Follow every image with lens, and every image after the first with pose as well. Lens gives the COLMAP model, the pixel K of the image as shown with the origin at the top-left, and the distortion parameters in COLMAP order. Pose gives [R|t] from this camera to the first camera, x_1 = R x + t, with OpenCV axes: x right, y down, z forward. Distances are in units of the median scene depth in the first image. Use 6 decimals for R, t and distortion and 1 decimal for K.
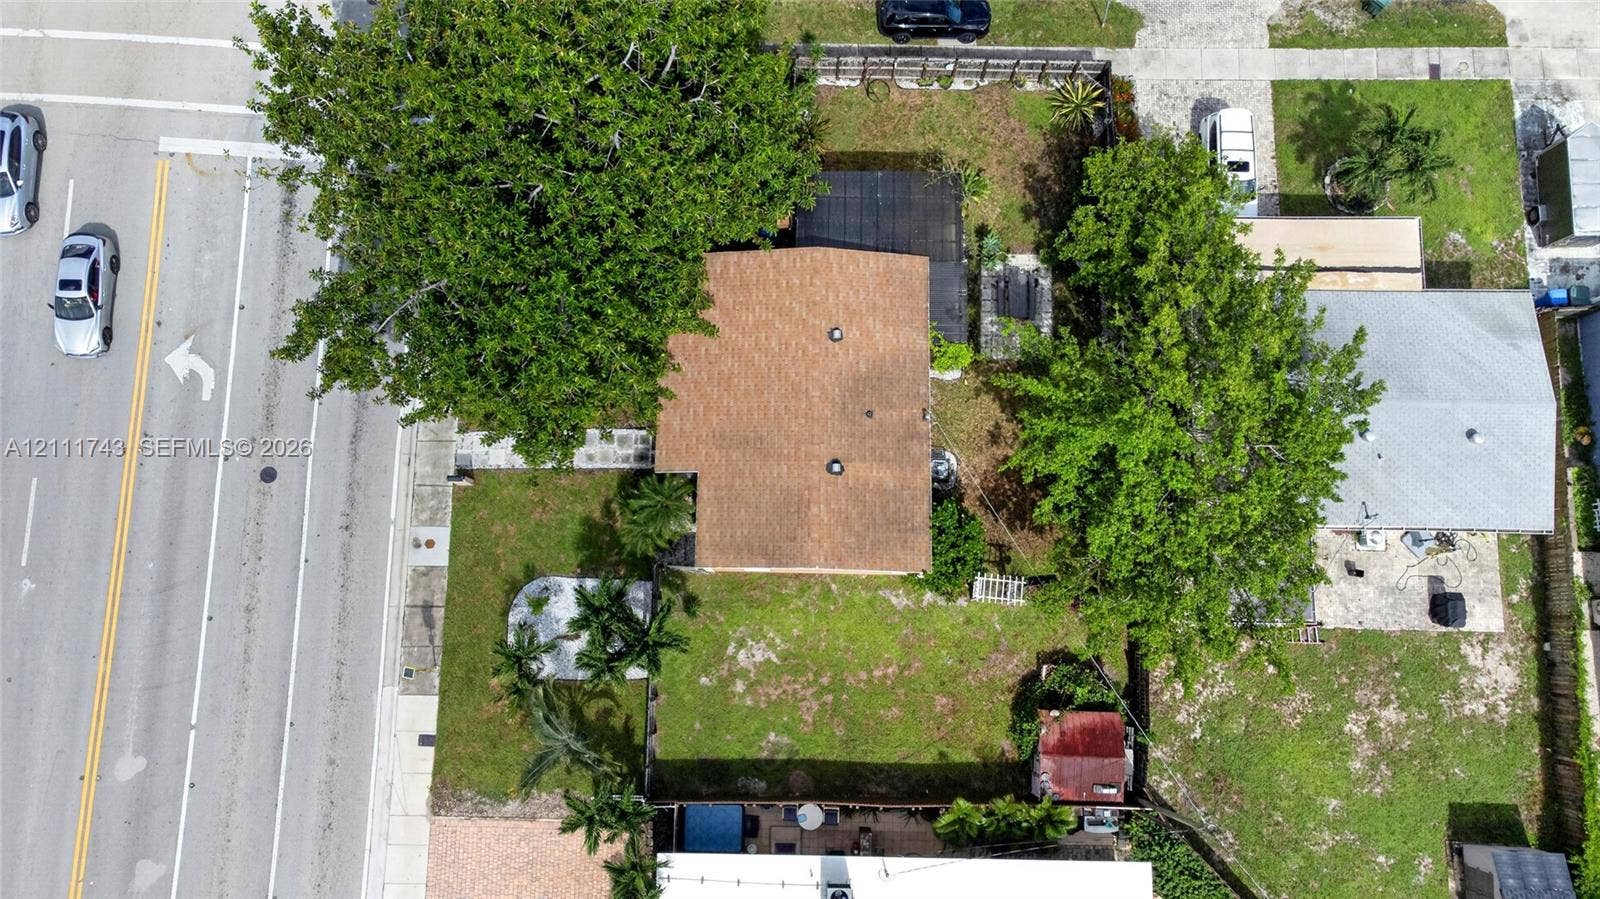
lens RADIAL K [[1181.2, 0, 797.2], [0, 1181.2, 448.4], [0, 0, 1]] dist [0.001555, 0.086100]
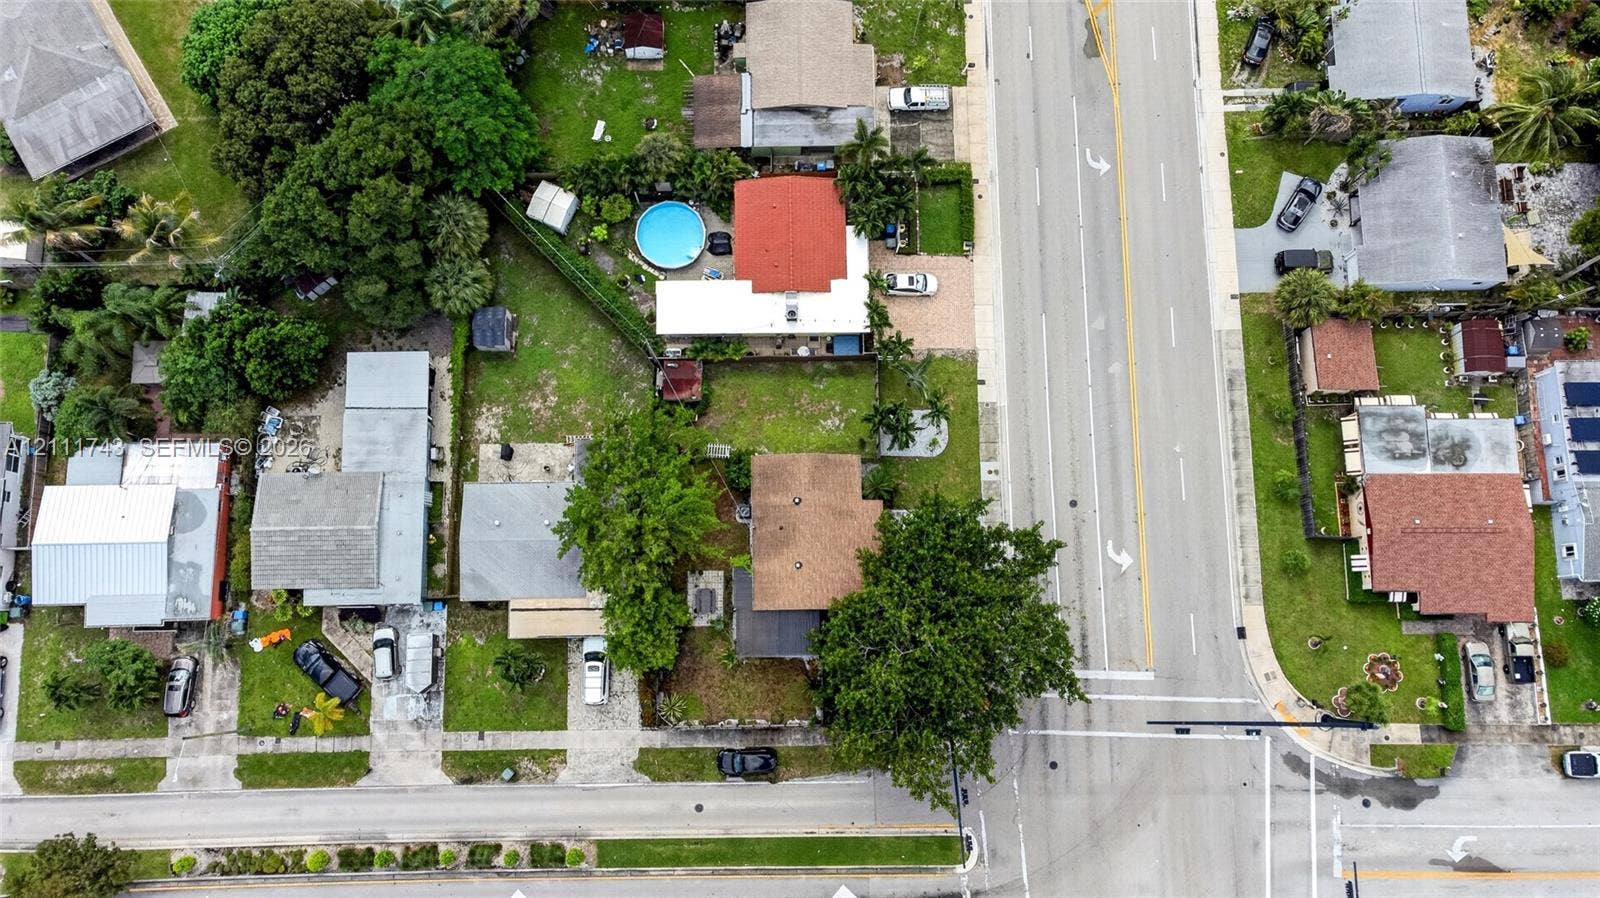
lens RADIAL K [[1162.6, 0, 800.0], [0, 1162.6, 449.0], [0, 0, 1]] dist [0.089534, -0.320171]
pose [[-0.999545, 0.028238, -0.010637, 0.044219], [-0.030169, -0.942476, 0.332909, -0.565628], [-0.000624, 0.333078, 0.942899, -0.961713]]
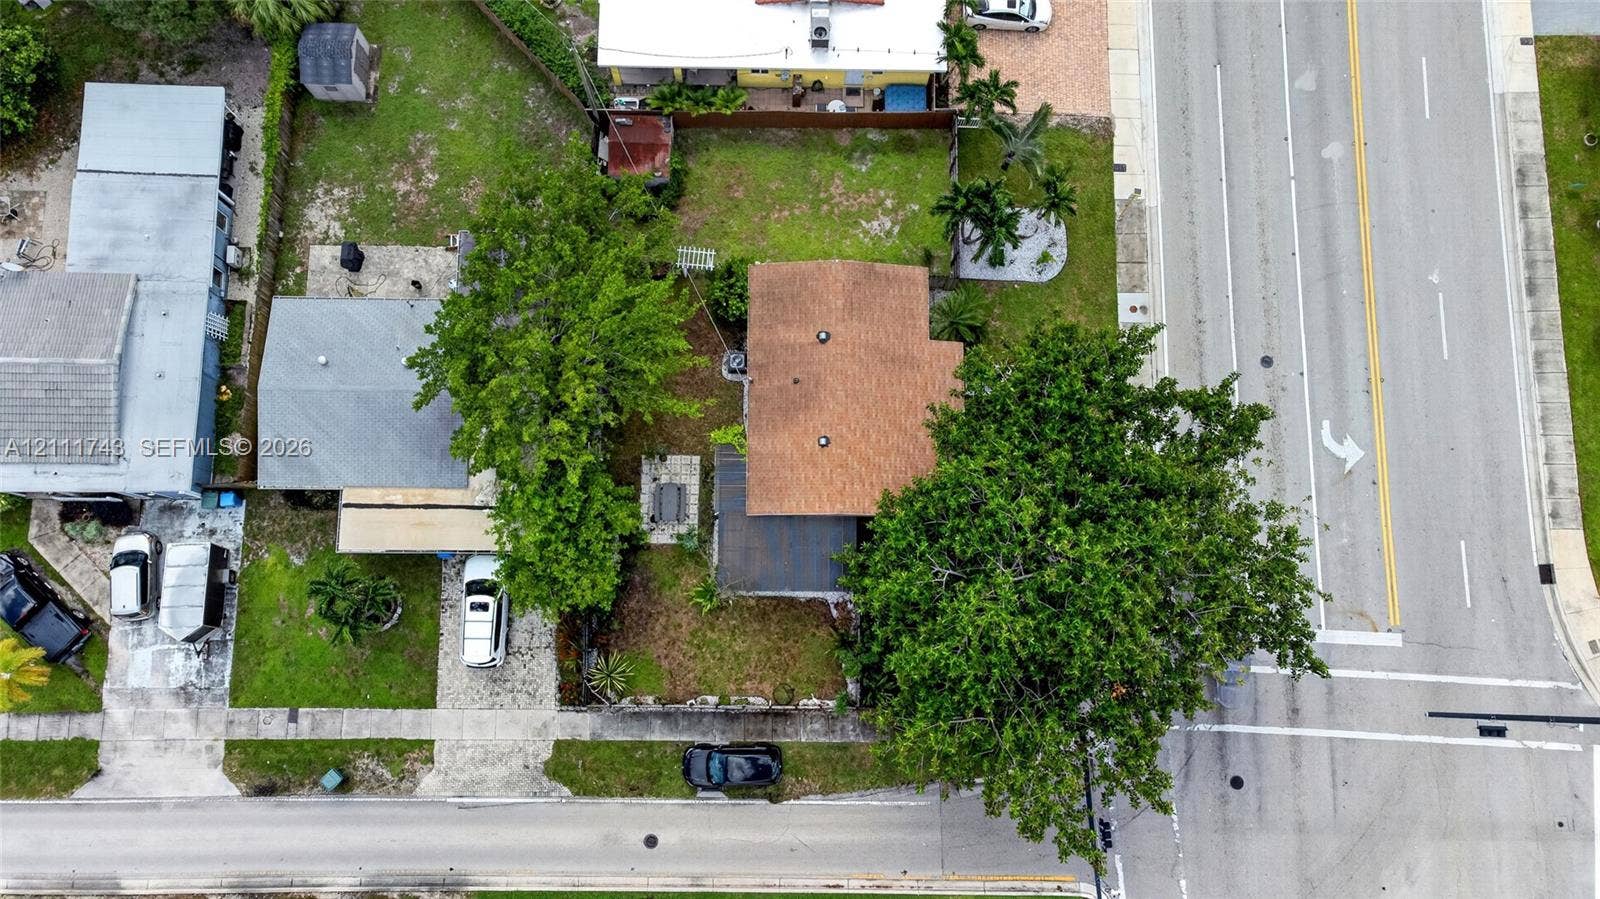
lens RADIAL K [[1176.4, 0, 800.0], [0, 1176.4, 449.5], [0, 0, 1]] dist [0.029743, 0.007067]
pose [[-0.999883, 0.008013, -0.013017, 0.071585], [-0.011862, -0.943873, 0.330096, -0.496189], [-0.009641, 0.330212, 0.943858, -0.160239]]
